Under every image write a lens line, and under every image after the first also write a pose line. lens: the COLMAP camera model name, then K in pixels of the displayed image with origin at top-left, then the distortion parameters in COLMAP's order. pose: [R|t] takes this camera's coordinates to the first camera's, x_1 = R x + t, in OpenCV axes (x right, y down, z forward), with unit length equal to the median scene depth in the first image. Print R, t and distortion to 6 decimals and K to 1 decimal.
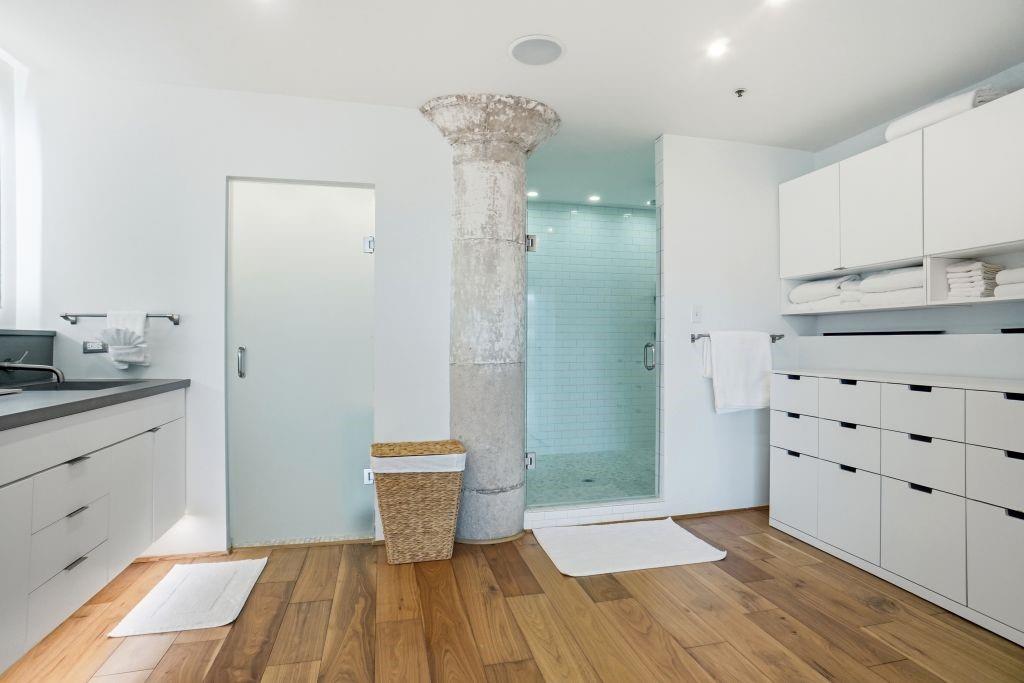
lens RADIAL K [[539.6, 0, 512.0], [0, 539.6, 341.5], [0, 0, 1]] dist [-0.082535, 0.052551]
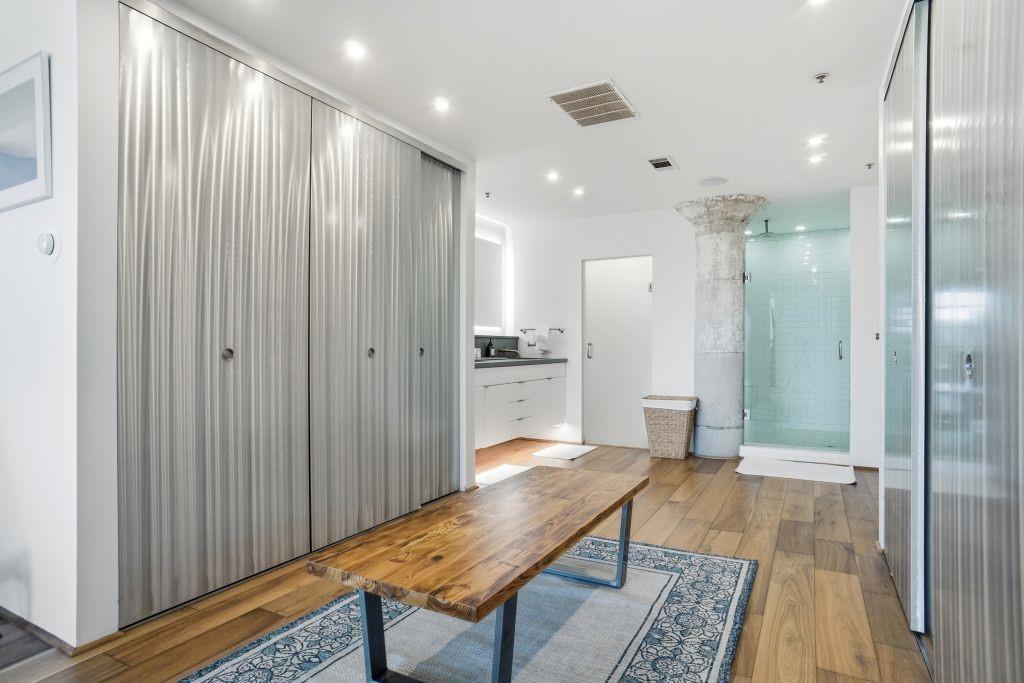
lens RADIAL K [[539.6, 0, 512.0], [0, 539.6, 341.5], [0, 0, 1]] dist [-0.082535, 0.052551]
pose [[0.730407, -0.004456, -0.682998, 0.646331], [0.003081, 0.999990, -0.003229, 0.009394], [0.683006, 0.000254, 0.730413, -0.671147]]
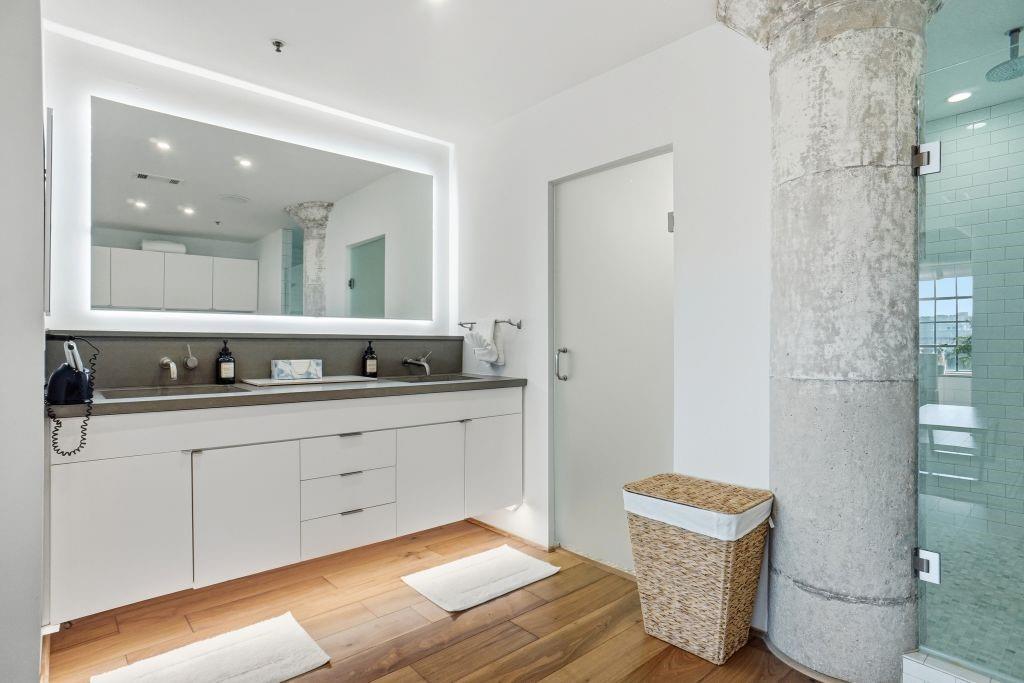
lens RADIAL K [[539.6, 0, 512.0], [0, 539.6, 341.5], [0, 0, 1]] dist [-0.082535, 0.052551]
pose [[0.471755, -0.004602, -0.881718, 0.320160], [0.006432, 0.999978, -0.001778, -0.002786], [0.881706, -0.004833, 0.471774, 0.420525]]
